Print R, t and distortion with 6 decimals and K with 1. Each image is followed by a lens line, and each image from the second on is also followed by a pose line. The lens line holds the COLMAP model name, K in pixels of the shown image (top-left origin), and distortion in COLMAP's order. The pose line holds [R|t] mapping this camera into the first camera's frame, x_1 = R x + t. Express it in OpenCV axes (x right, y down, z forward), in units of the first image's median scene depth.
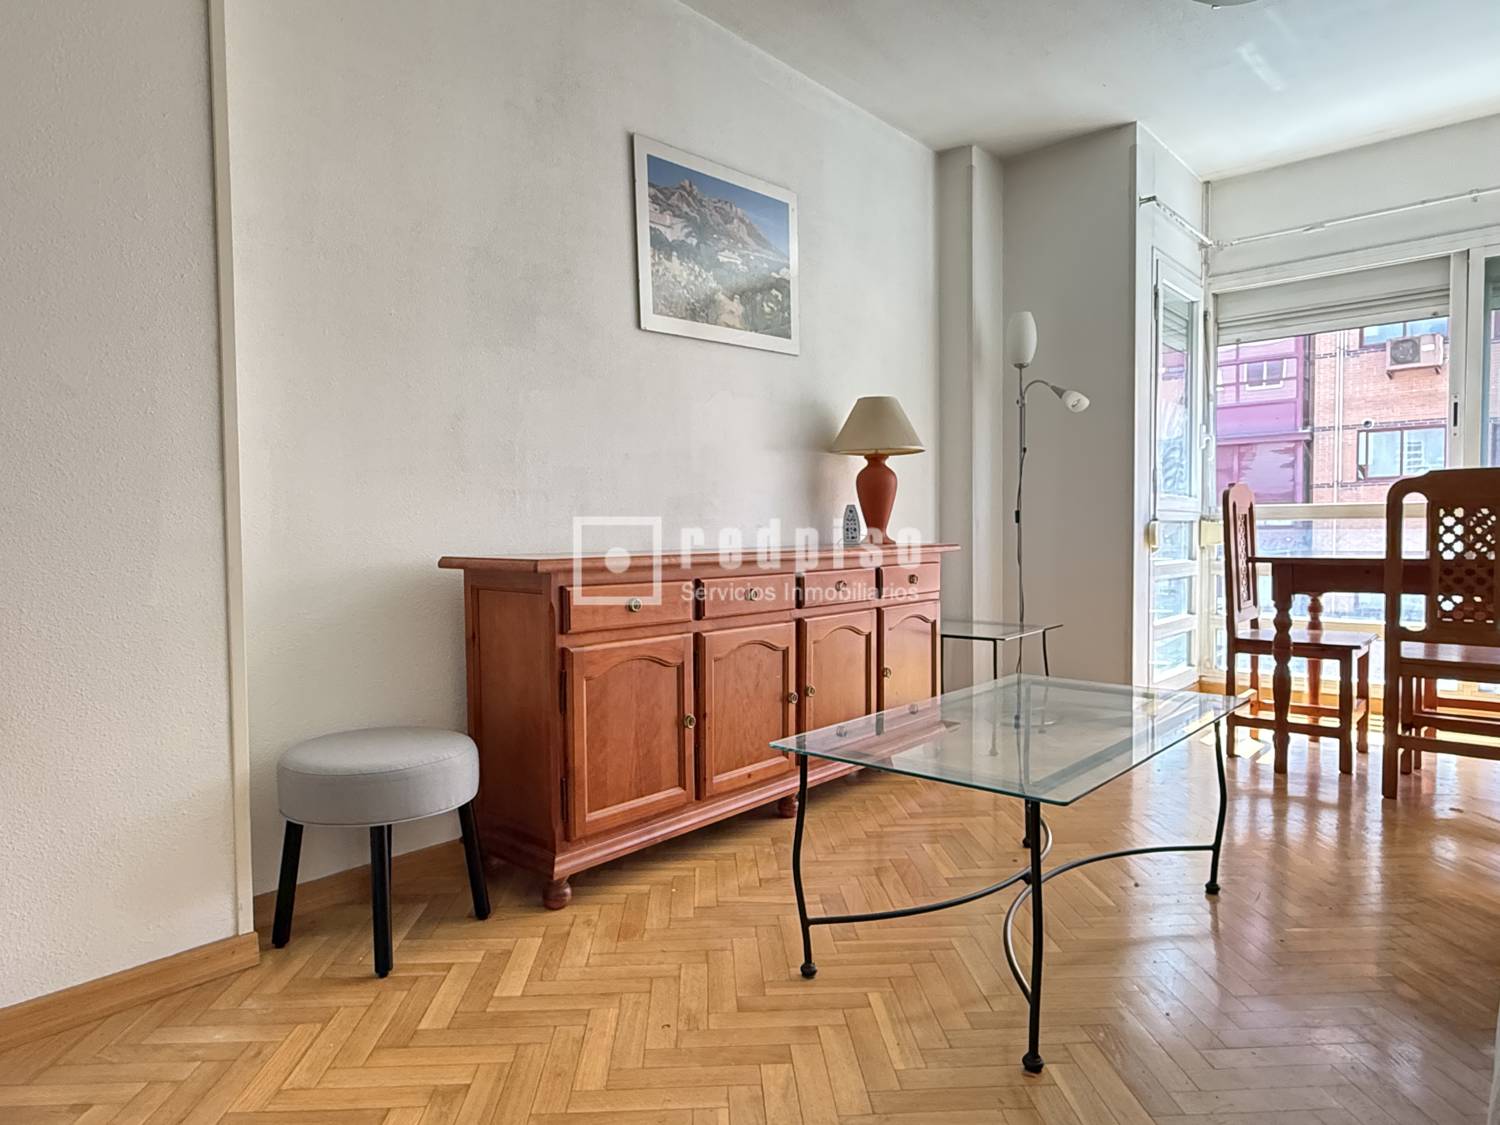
lens RADIAL K [[906.0, 0, 748.6], [0, 906.0, 565.5], [0, 0, 1]] dist [-0.002696, 0.001826]
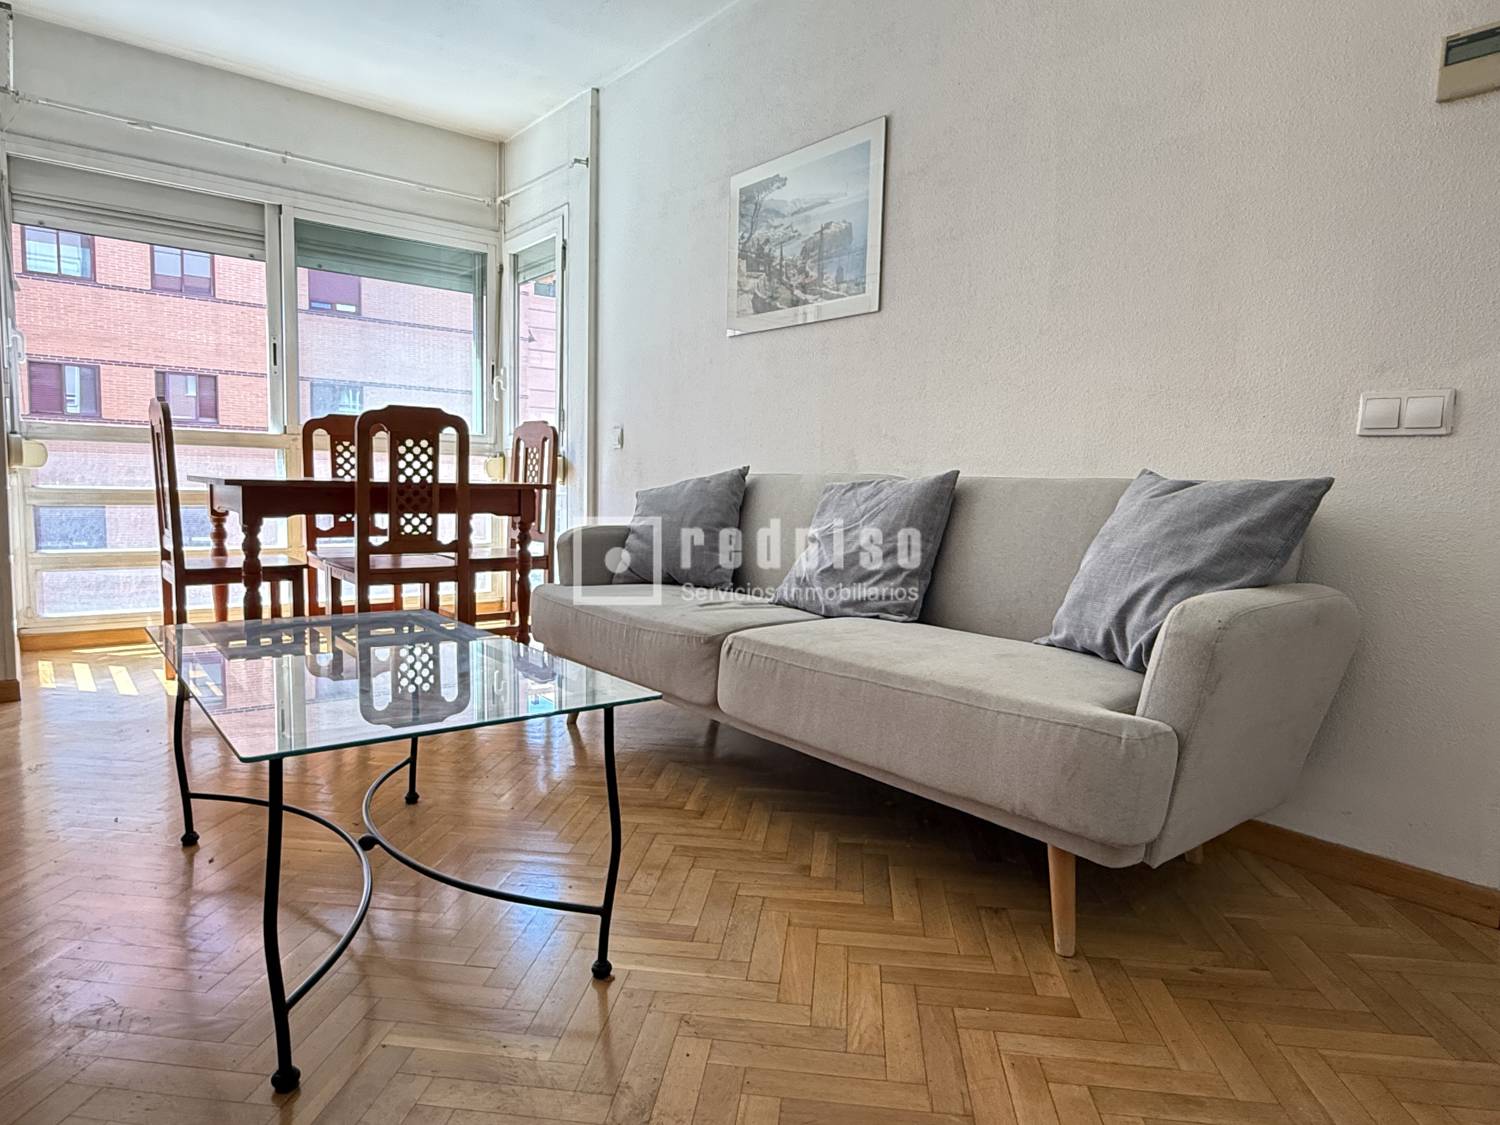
lens RADIAL K [[906.0, 0, 742.0], [0, 906.0, 567.2], [0, 0, 1]] dist [-0.002696, 0.001826]
pose [[0.166719, -0.079175, 0.982821, -0.301082], [0.011272, 0.996859, 0.078394, 0.014761], [-0.985940, -0.001992, 0.167088, 0.337800]]
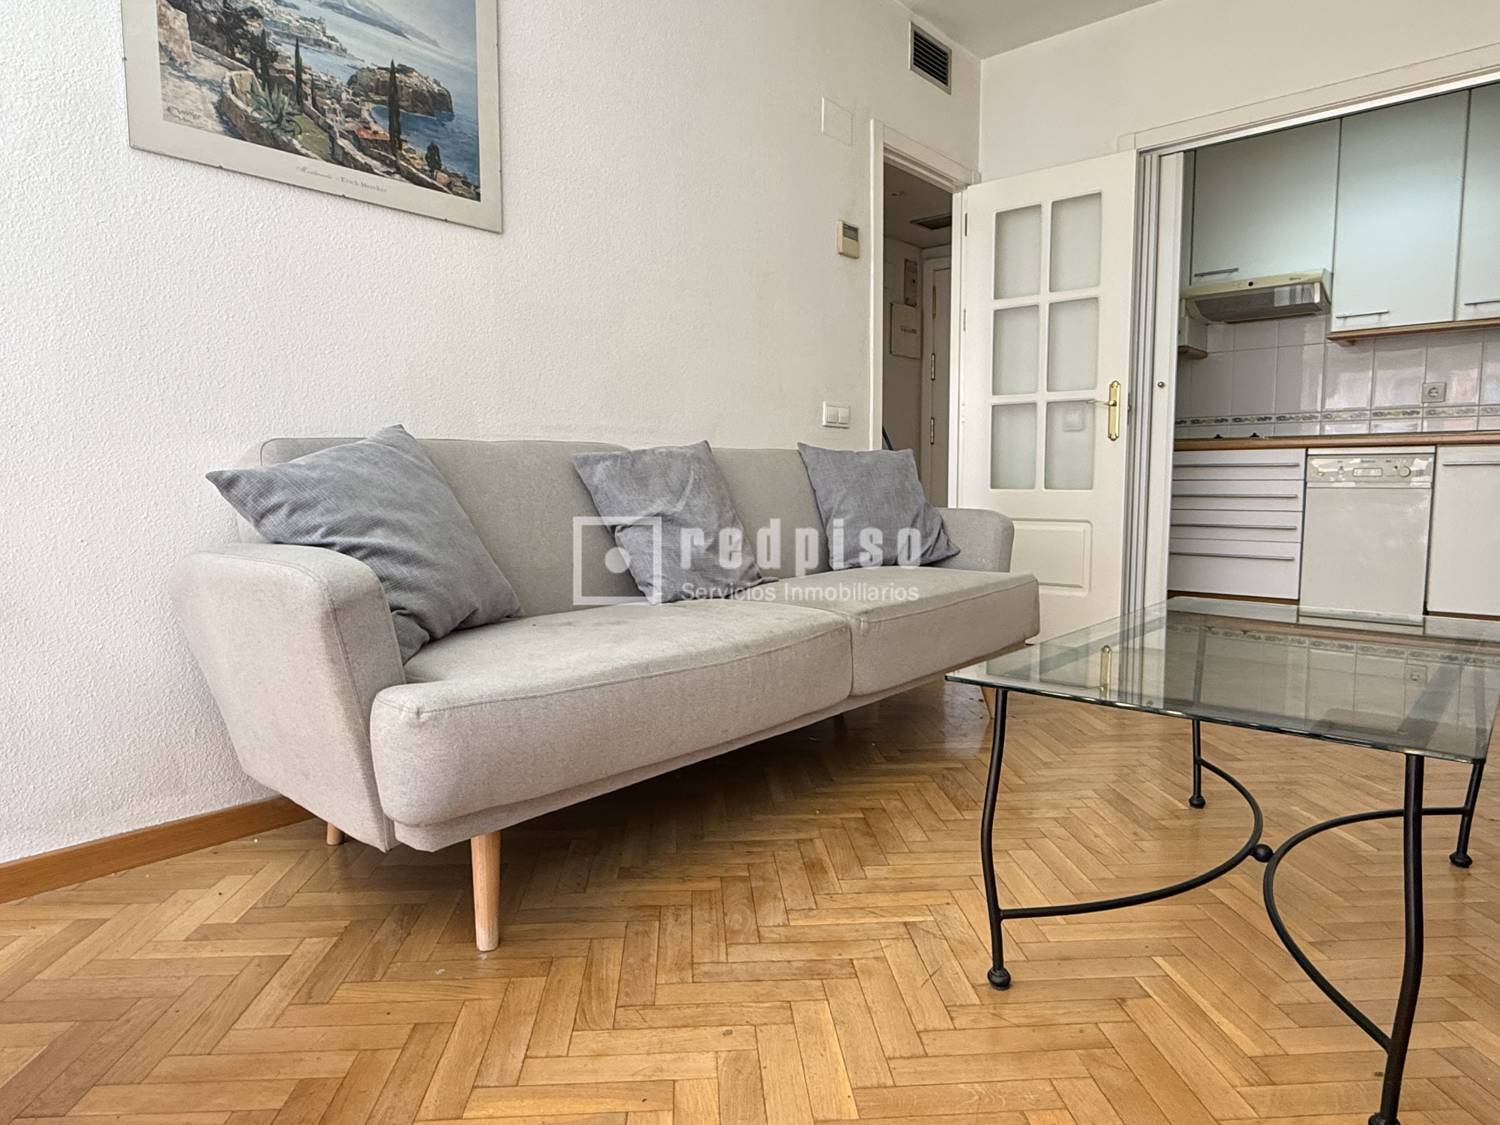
lens RADIAL K [[906.0, 0, 744.4], [0, 906.0, 563.9], [0, 0, 1]] dist [-0.002696, 0.001826]
pose [[-0.999804, 0.016787, -0.010498, 0.500318], [0.015237, 0.990937, 0.133461, -0.003520], [0.012643, 0.133275, -0.990998, 1.146374]]
